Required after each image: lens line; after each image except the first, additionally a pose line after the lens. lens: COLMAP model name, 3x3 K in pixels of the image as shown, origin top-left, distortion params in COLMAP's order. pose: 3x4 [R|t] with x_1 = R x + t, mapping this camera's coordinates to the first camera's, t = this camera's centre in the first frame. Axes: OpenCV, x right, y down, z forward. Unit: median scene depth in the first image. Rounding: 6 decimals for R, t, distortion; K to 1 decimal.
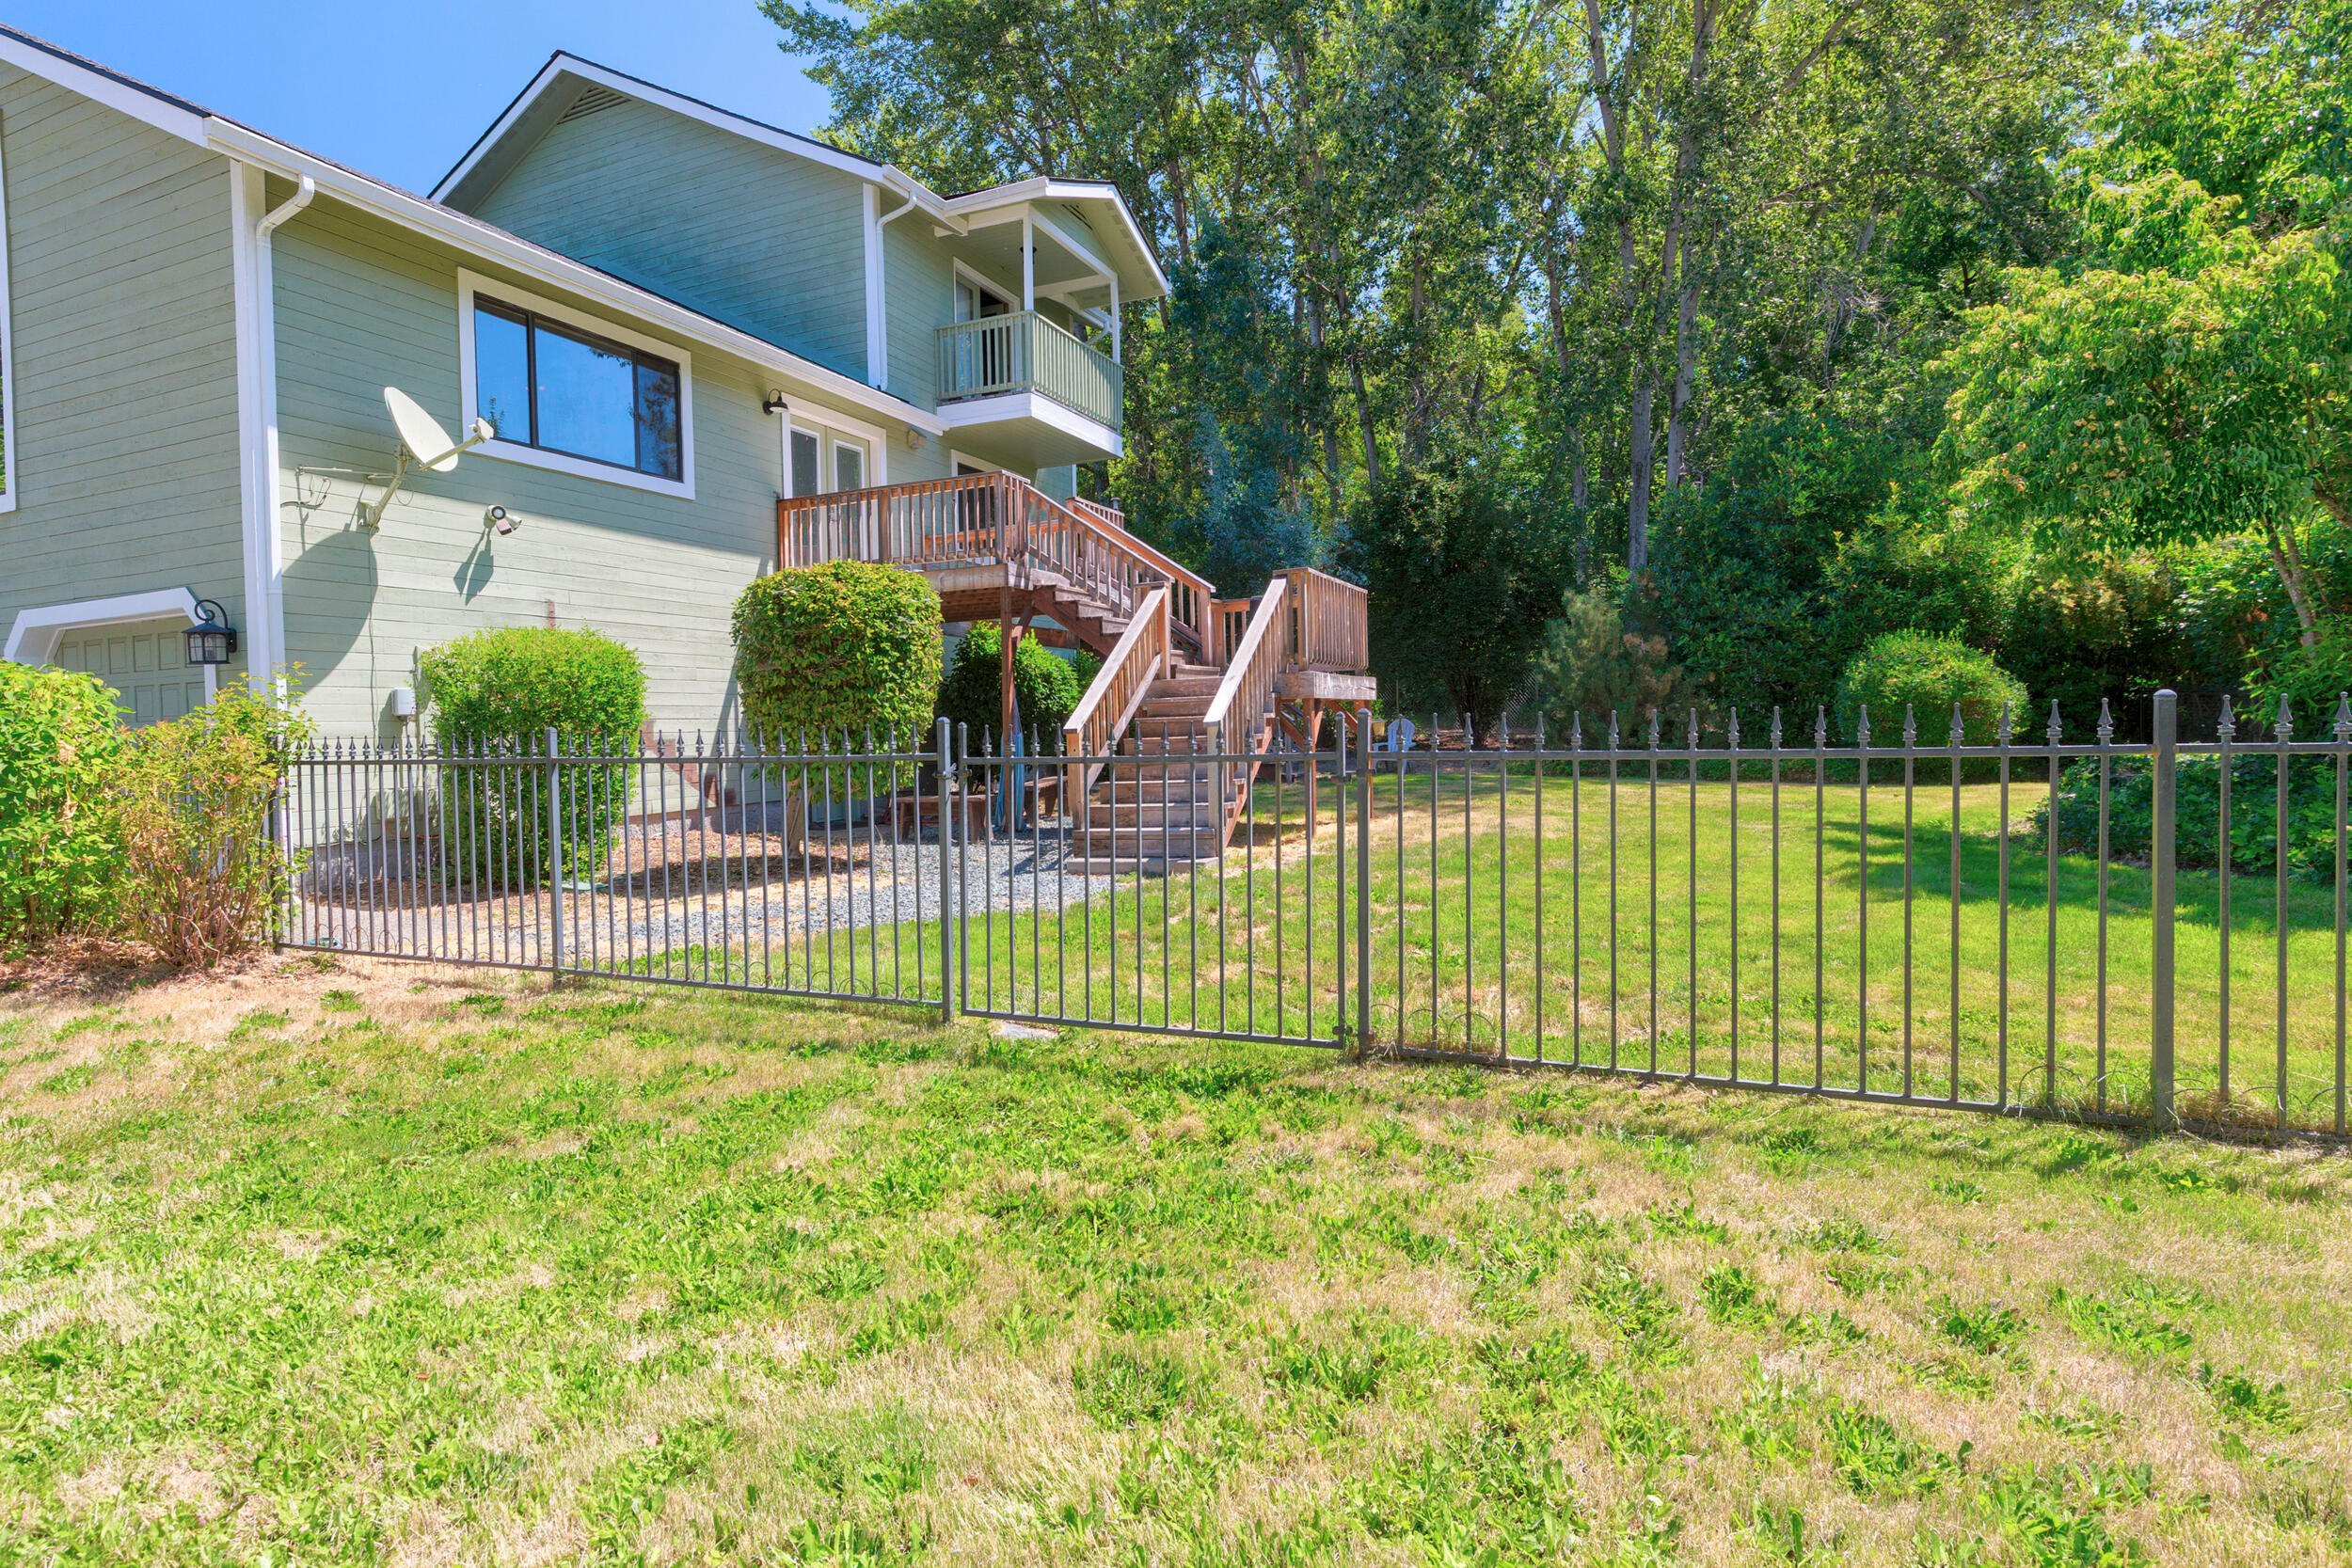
lens RADIAL K [[1352.5, 0, 1148.8], [0, 1352.5, 825.7], [0, 0, 1]] dist [-0.022277, 0.001389]
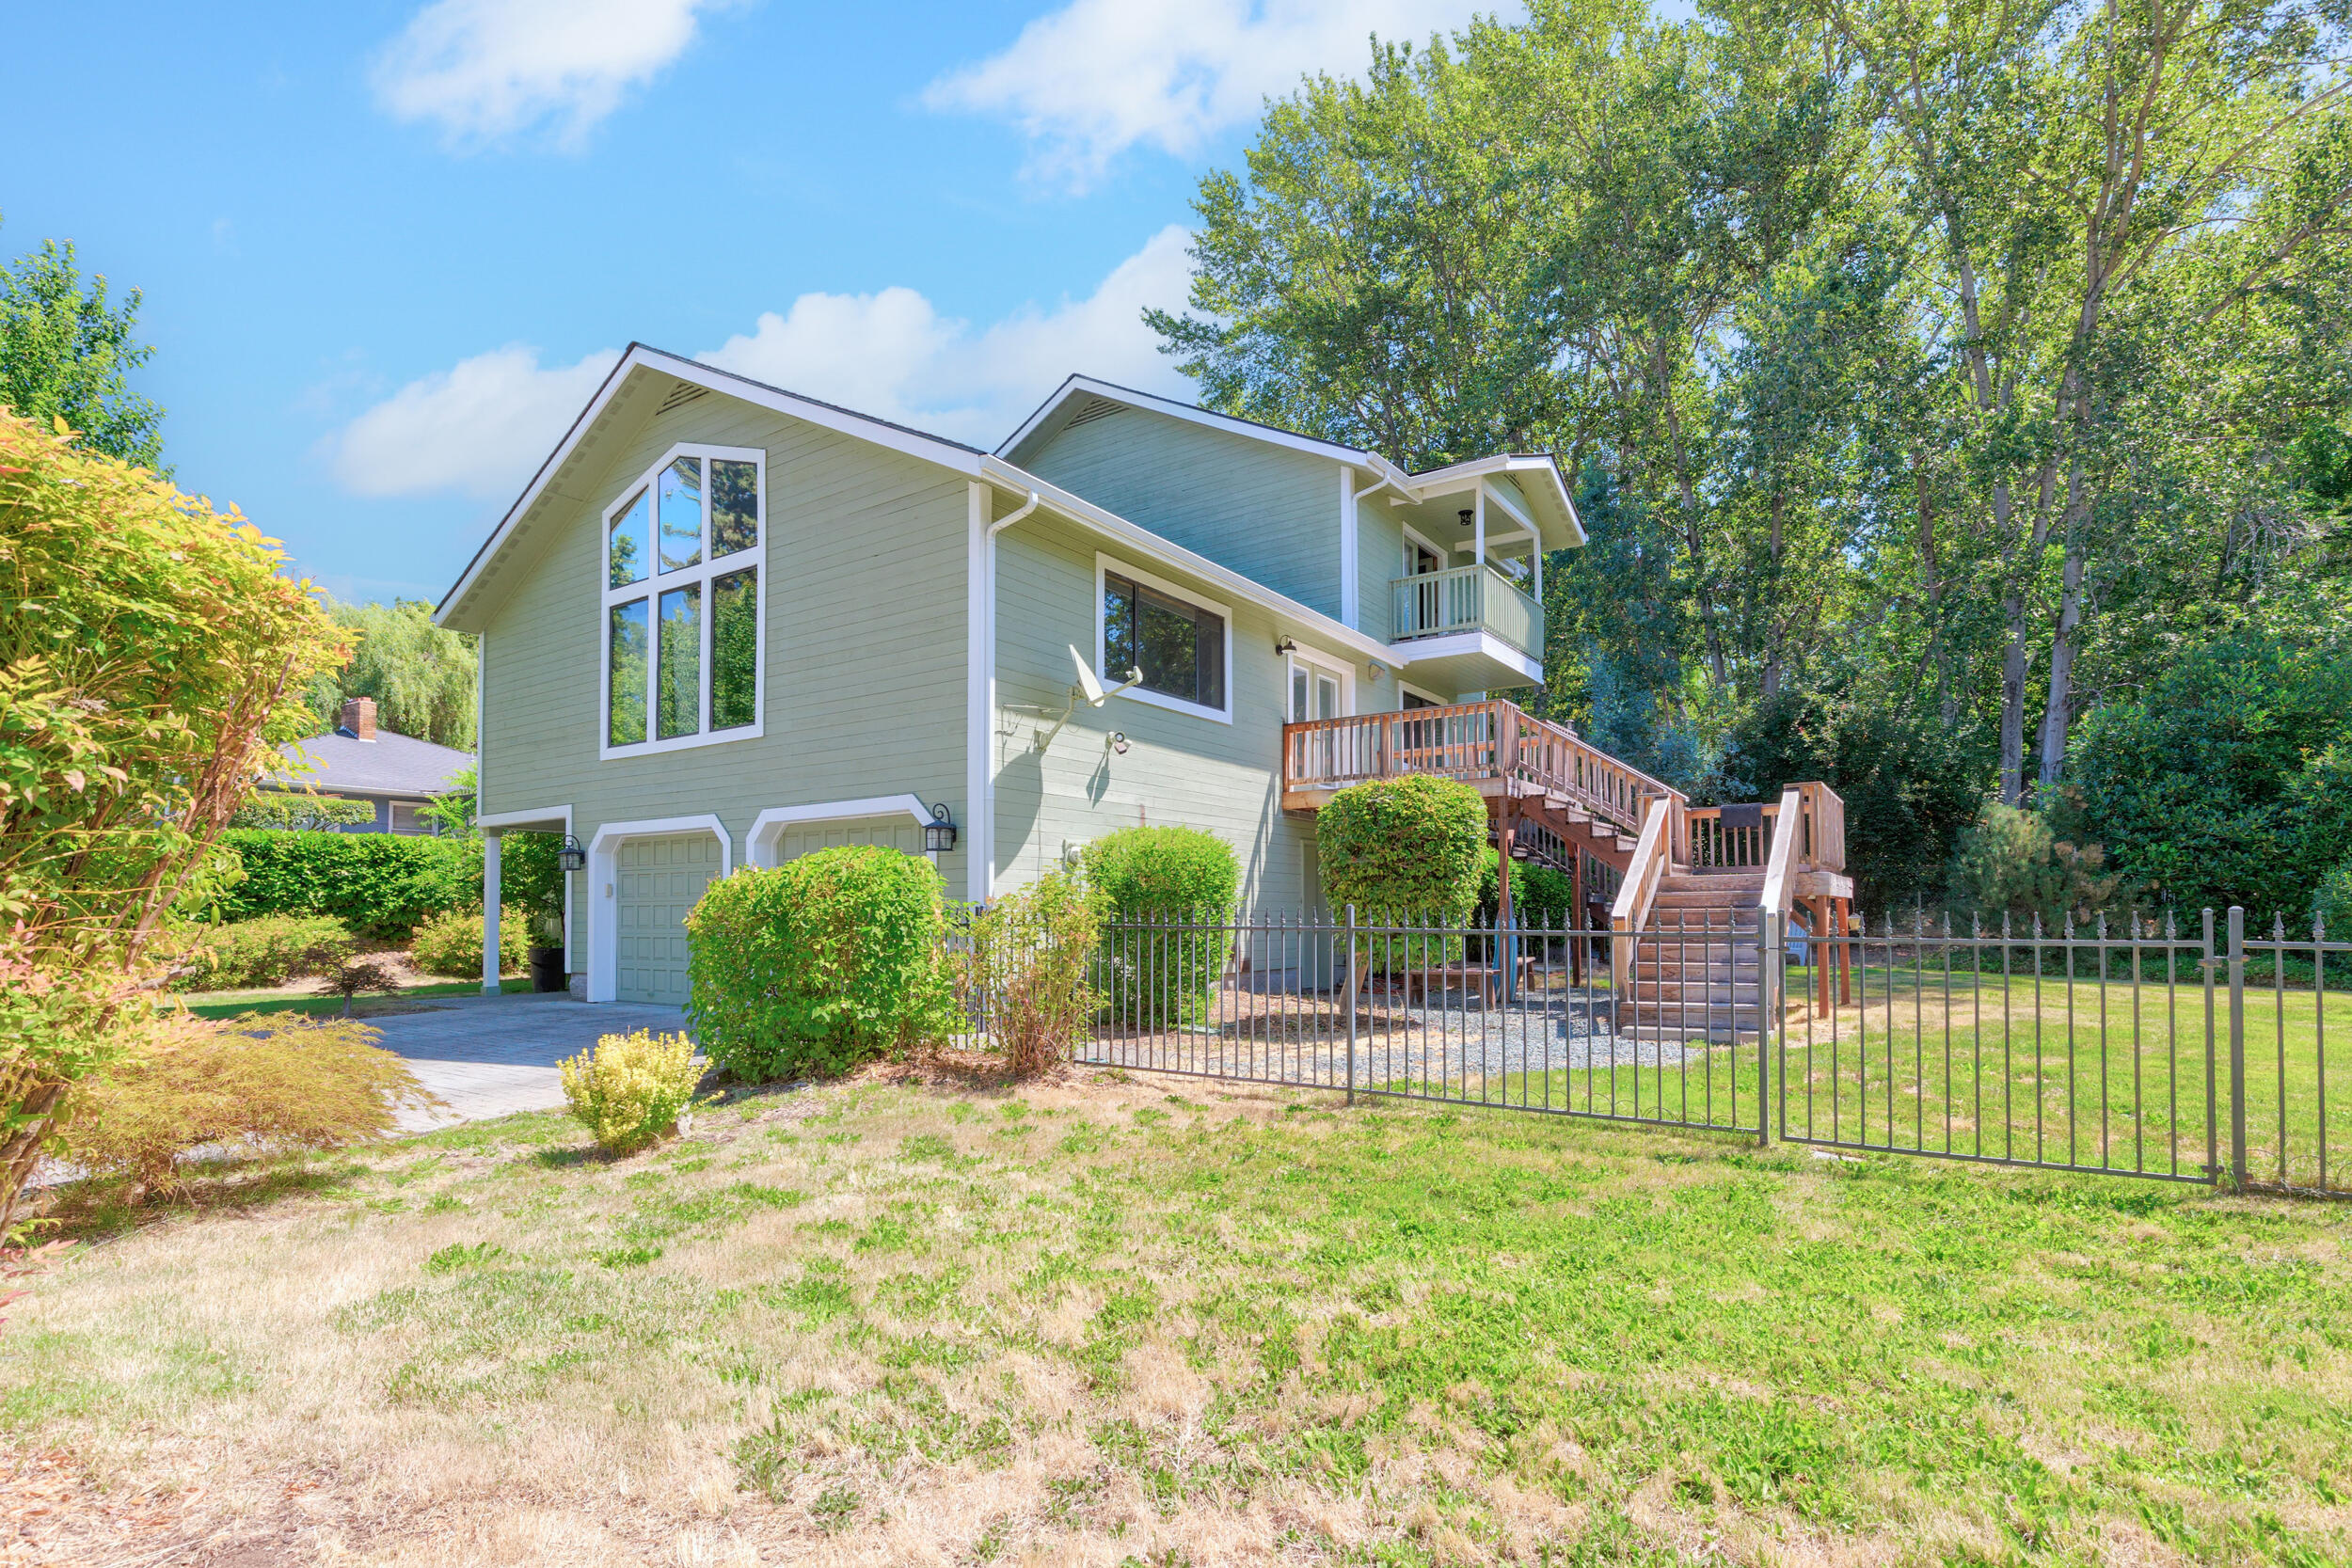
lens RADIAL K [[1214.2, 0, 1103.0], [0, 1214.2, 895.8], [0, 0, 1]] dist [0.012975, 0.001415]
pose [[0.972652, 0.022122, -0.231211, -0.185863], [-0.042923, 0.995428, -0.085327, 0.014639], [0.228266, 0.092918, 0.969155, -0.094961]]
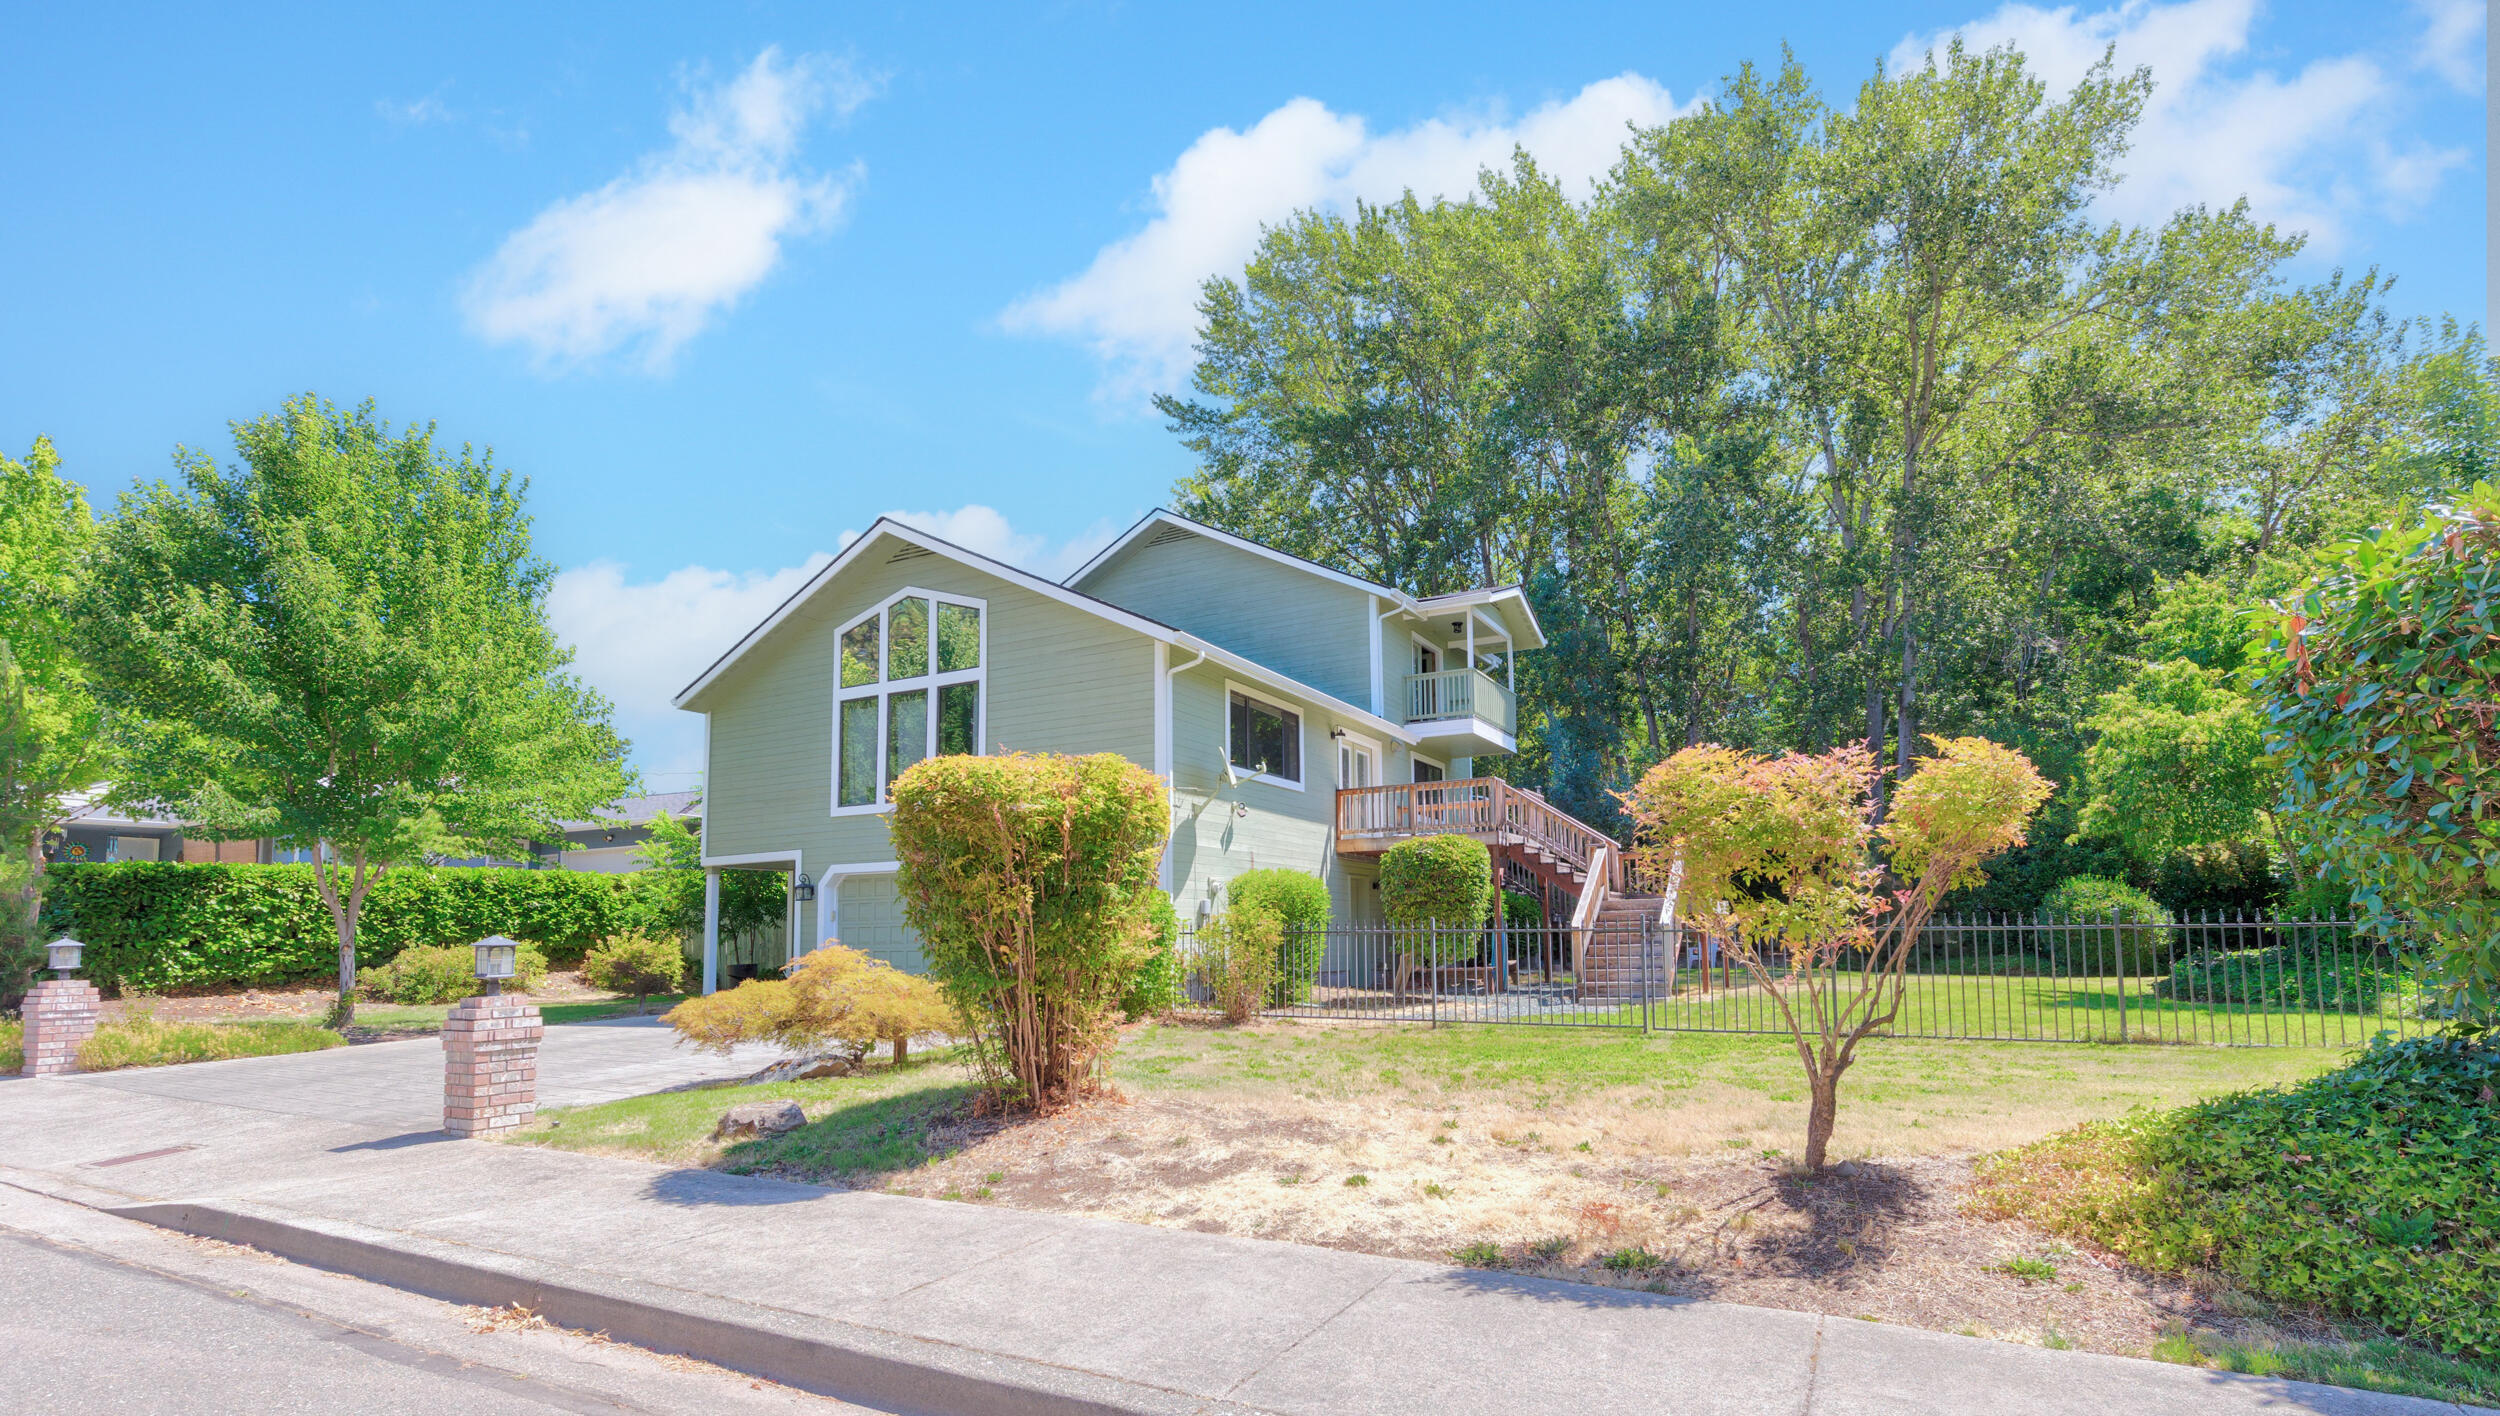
lens RADIAL K [[1280.0, 0, 1205.4], [0, 1280.0, 827.0], [0, 0, 1]] dist [0.029286, -0.000439]
pose [[0.993165, 0.006143, -0.116556, -0.263844], [-0.025244, 0.986284, -0.163116, 0.068250], [0.113956, 0.164944, 0.979698, -0.582306]]
